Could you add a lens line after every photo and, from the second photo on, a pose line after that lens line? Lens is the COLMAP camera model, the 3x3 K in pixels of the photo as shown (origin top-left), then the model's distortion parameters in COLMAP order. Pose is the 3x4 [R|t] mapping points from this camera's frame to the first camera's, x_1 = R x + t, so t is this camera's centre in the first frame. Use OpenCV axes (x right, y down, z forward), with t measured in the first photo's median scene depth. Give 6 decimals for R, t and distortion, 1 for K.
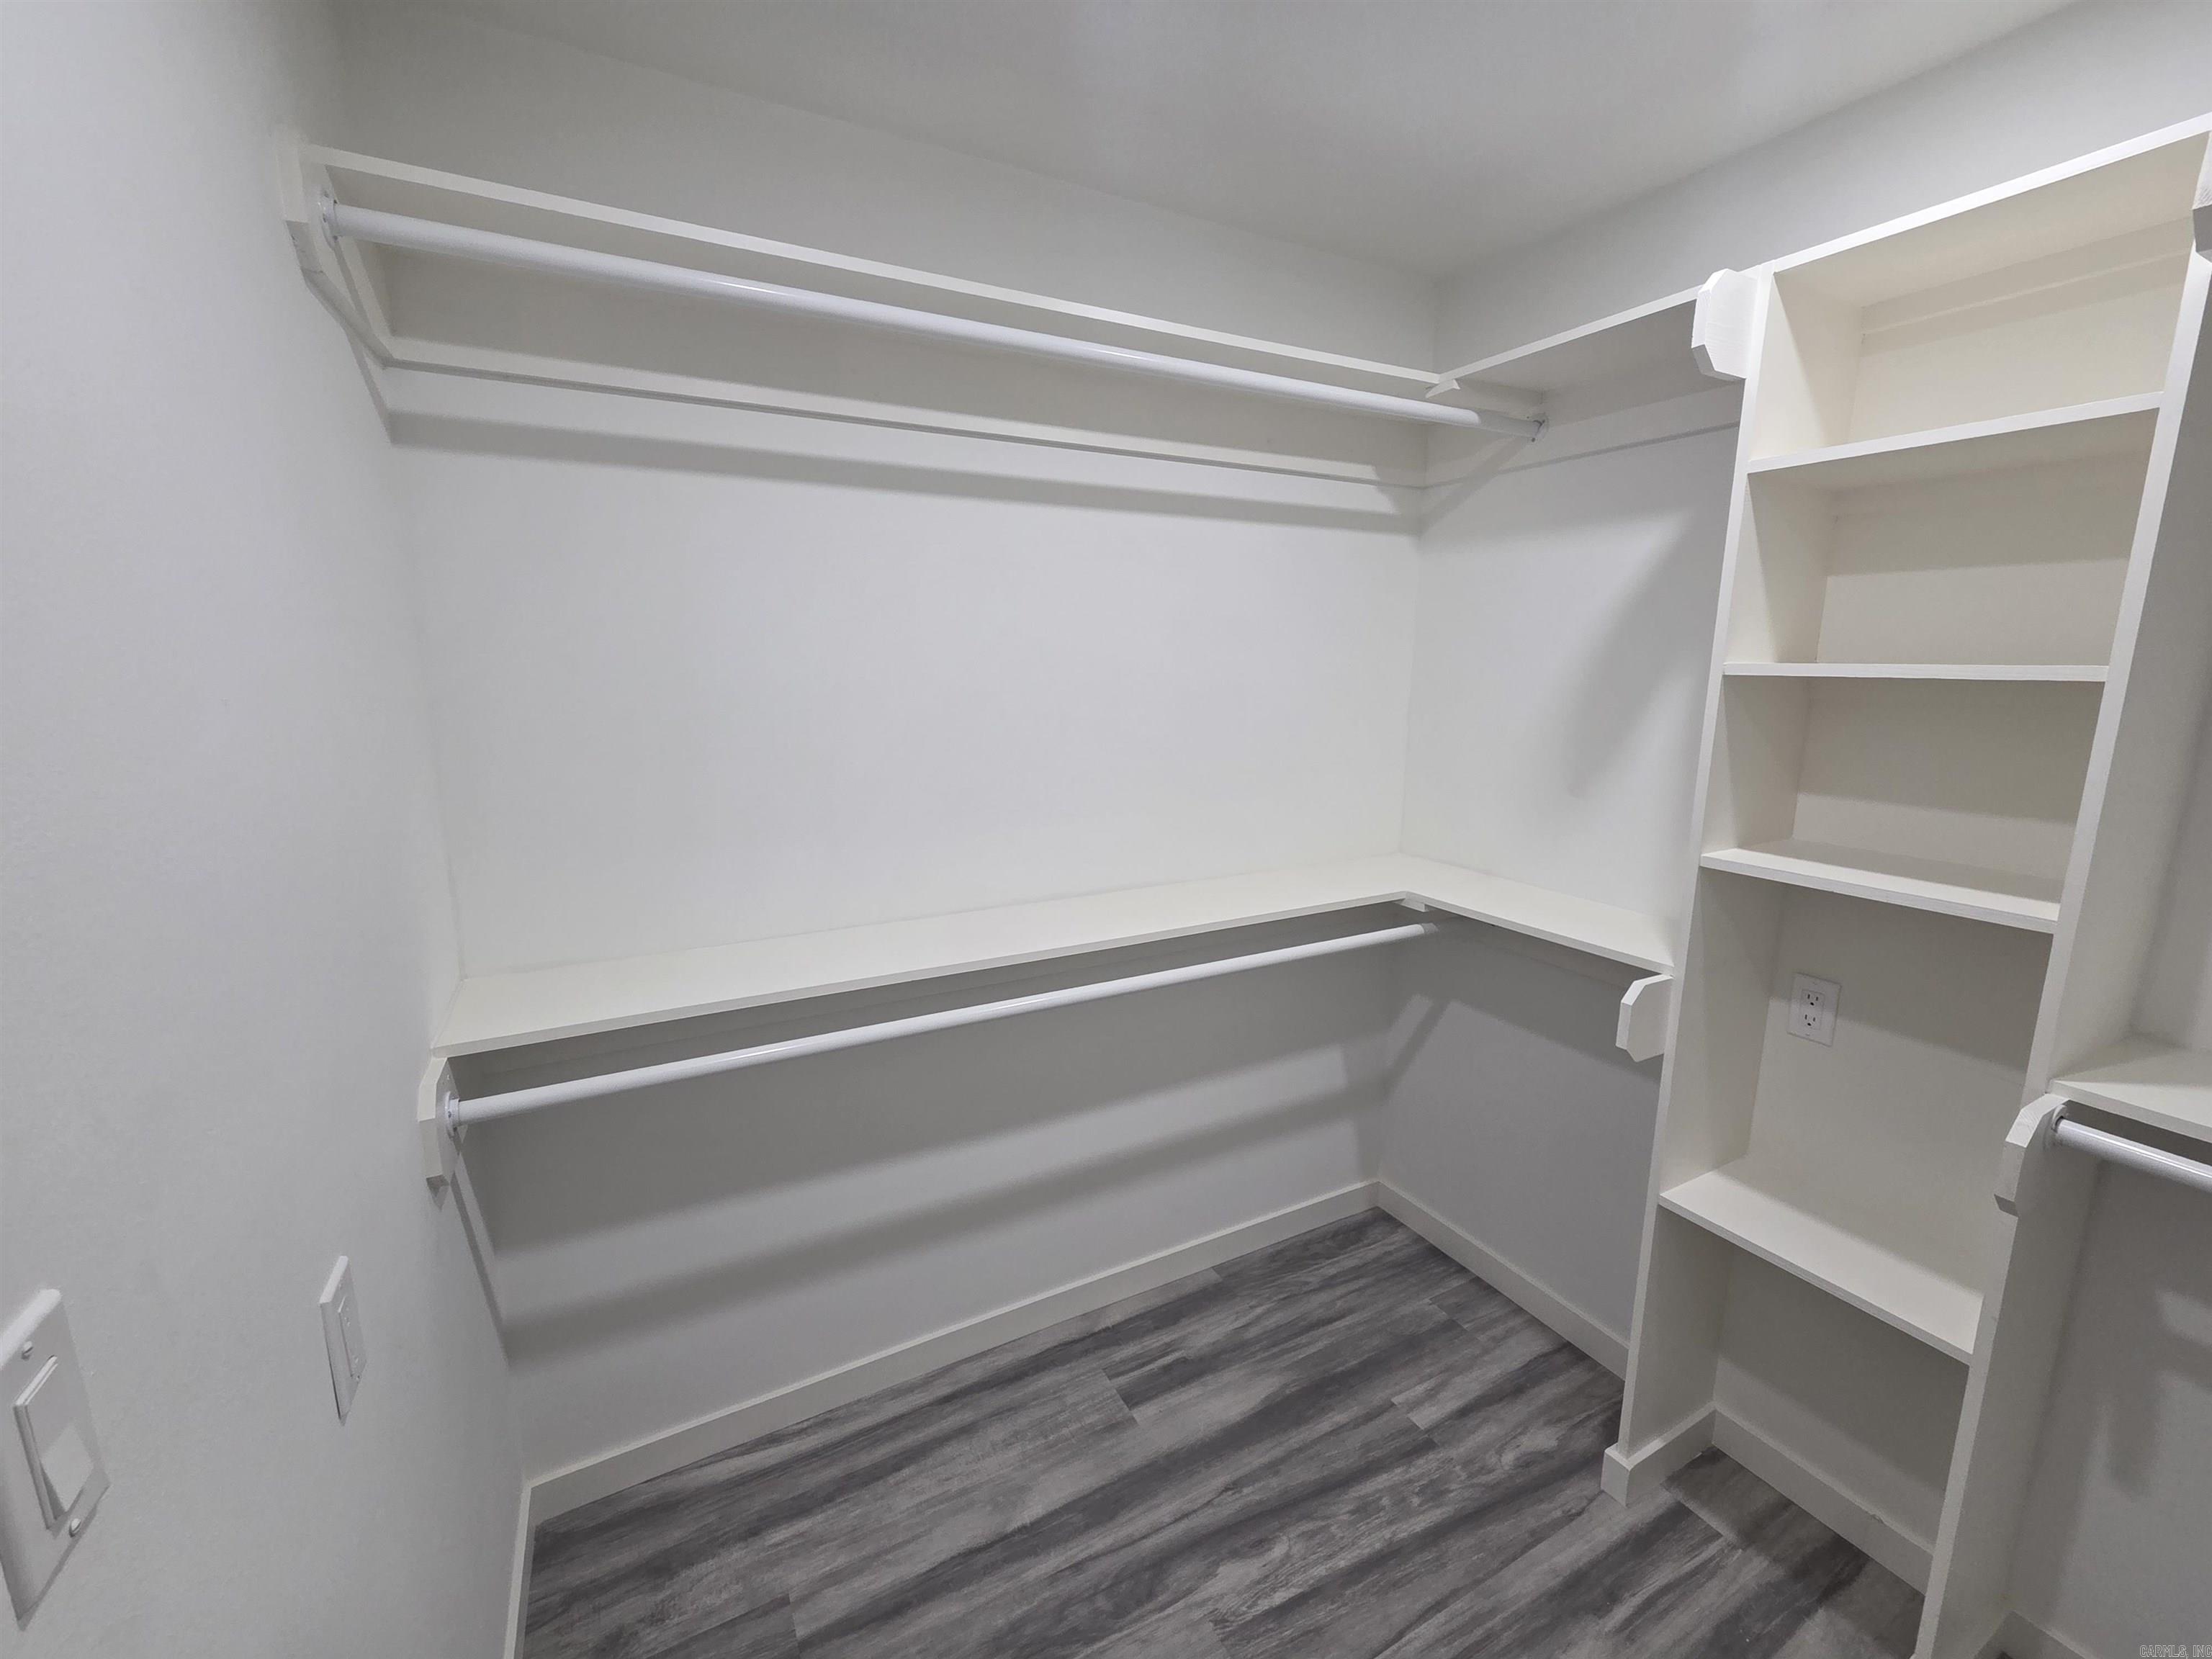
lens RADIAL K [[906.8, 0, 1107.3], [0, 906.8, 823.4], [0, 0, 1]] dist [0.002876, -0.000746]
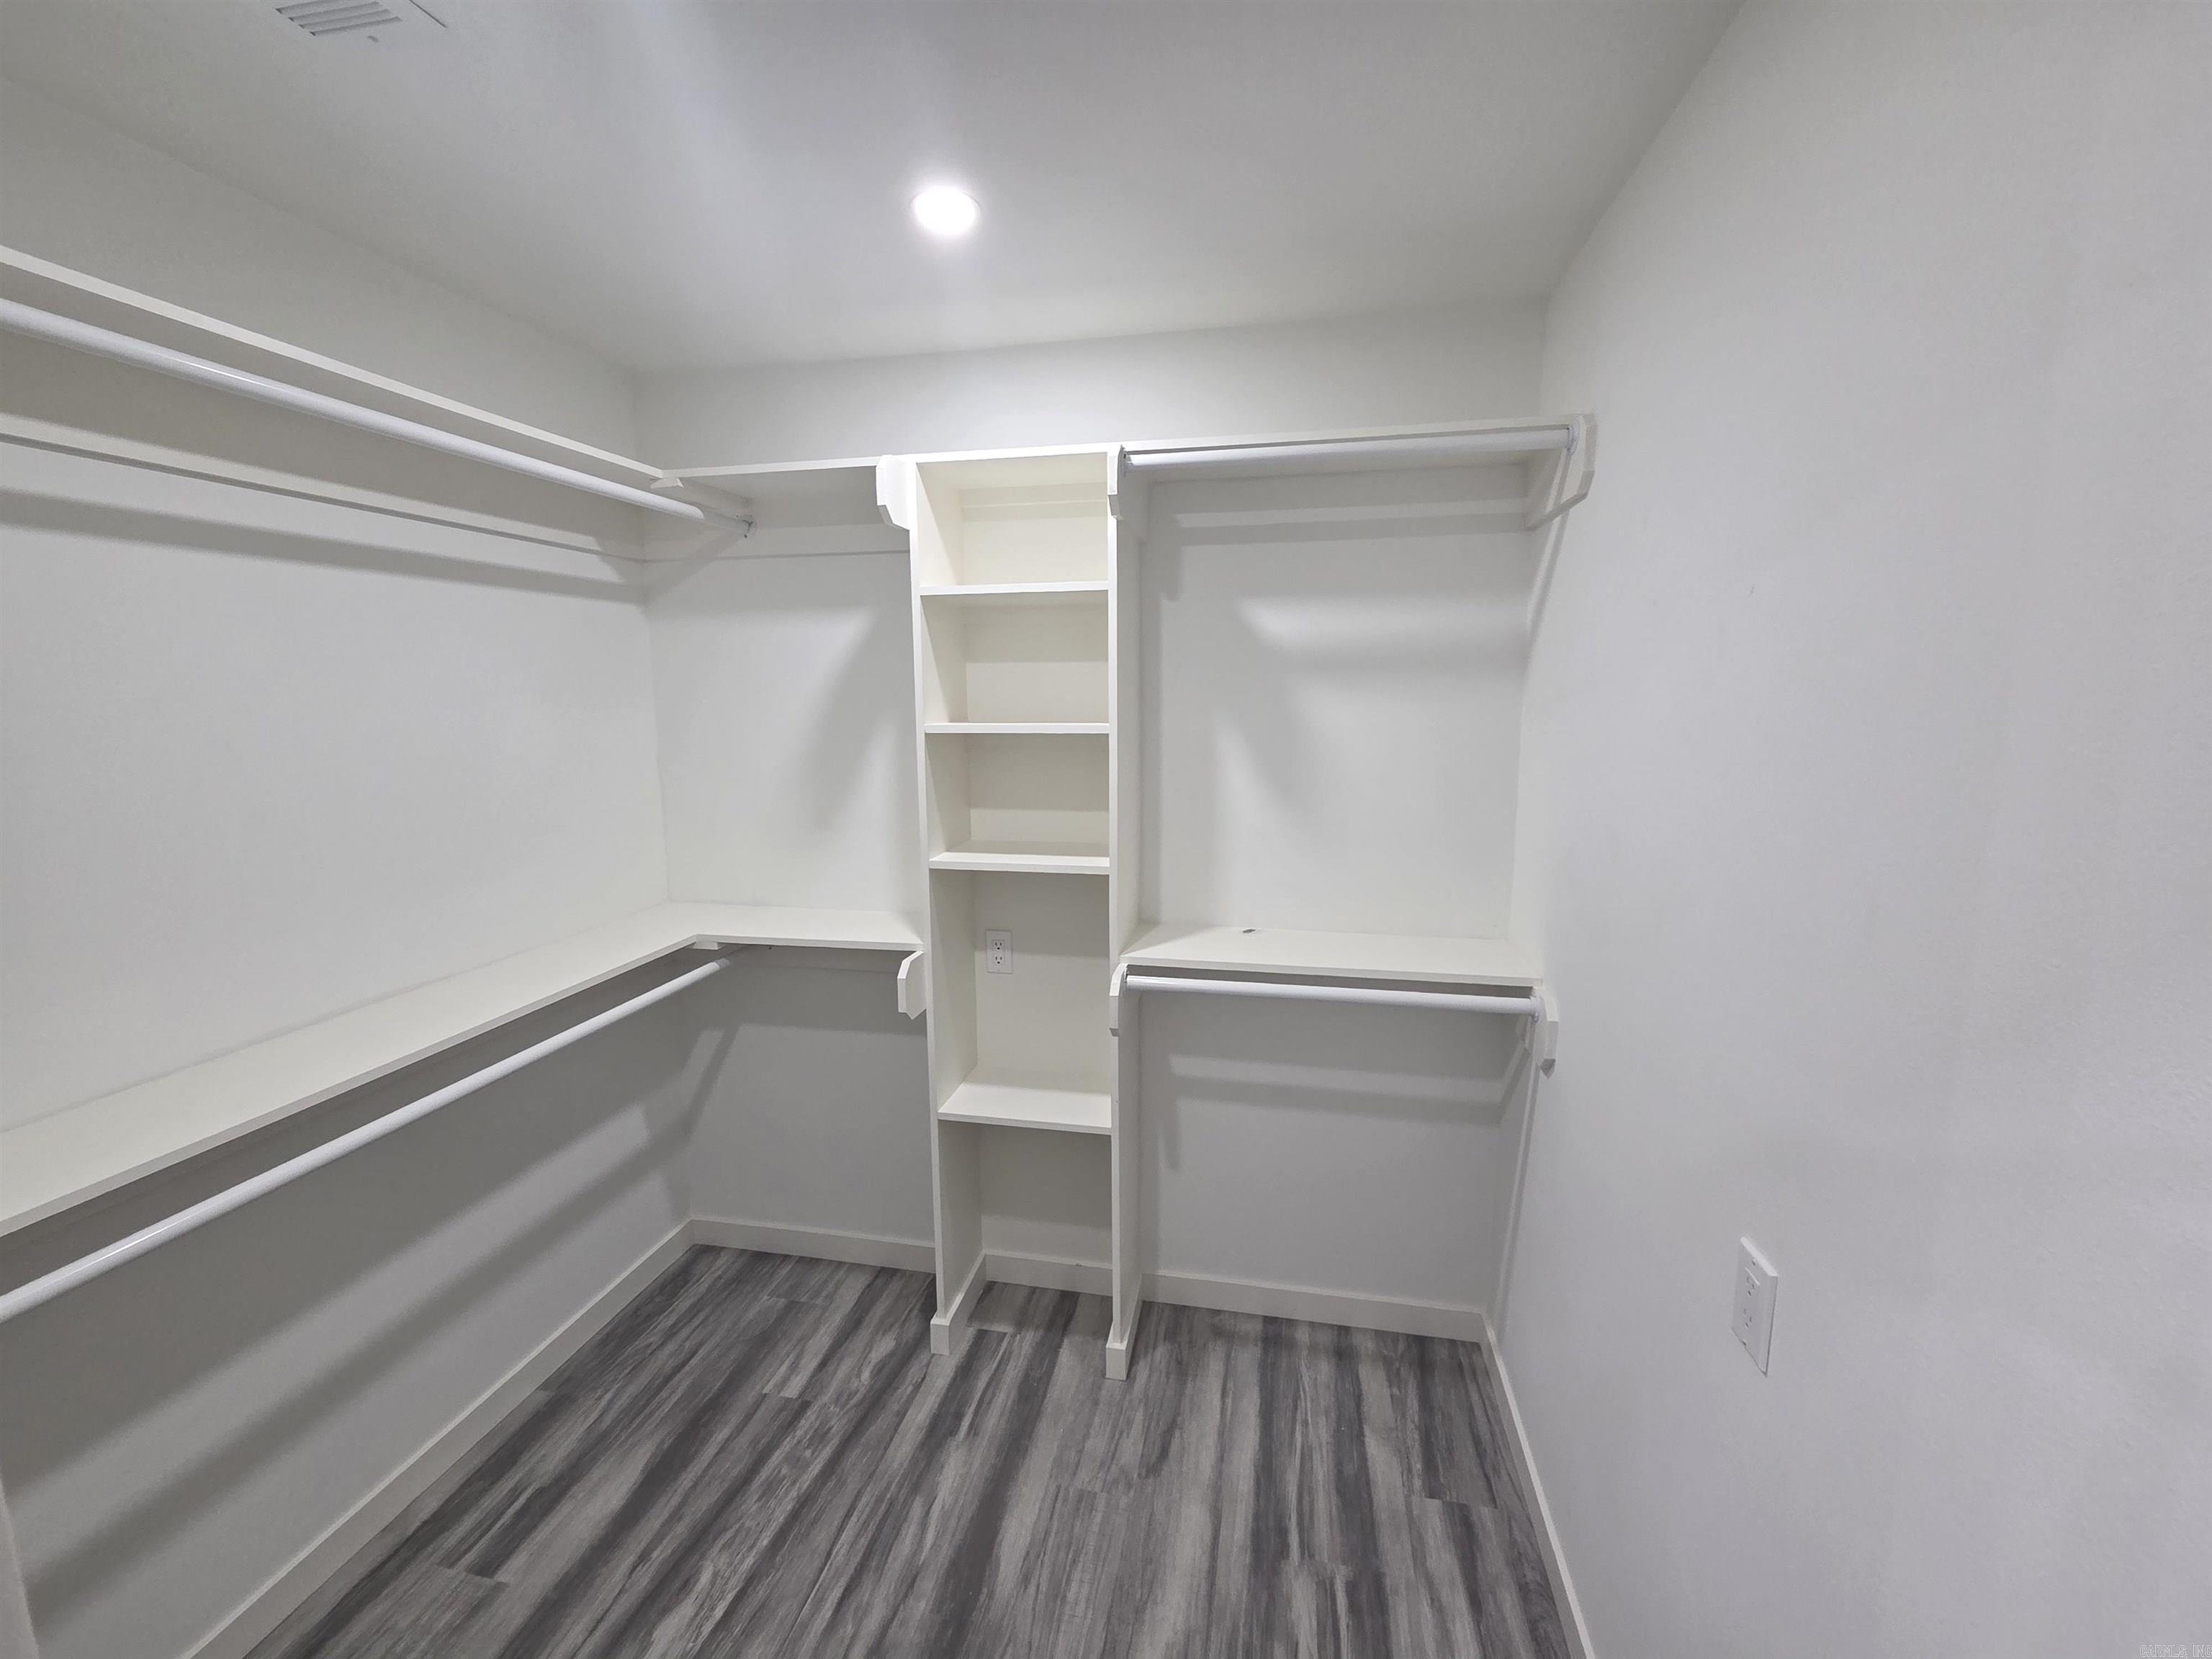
lens RADIAL K [[906.8, 0, 1106.8], [0, 906.8, 828.6], [0, 0, 1]] dist [0.002876, -0.000746]
pose [[0.637800, -0.123488, 0.760238, -0.196106], [0.147316, 0.988399, 0.036959, -0.021682], [-0.755983, 0.088423, 0.648592, -0.101066]]
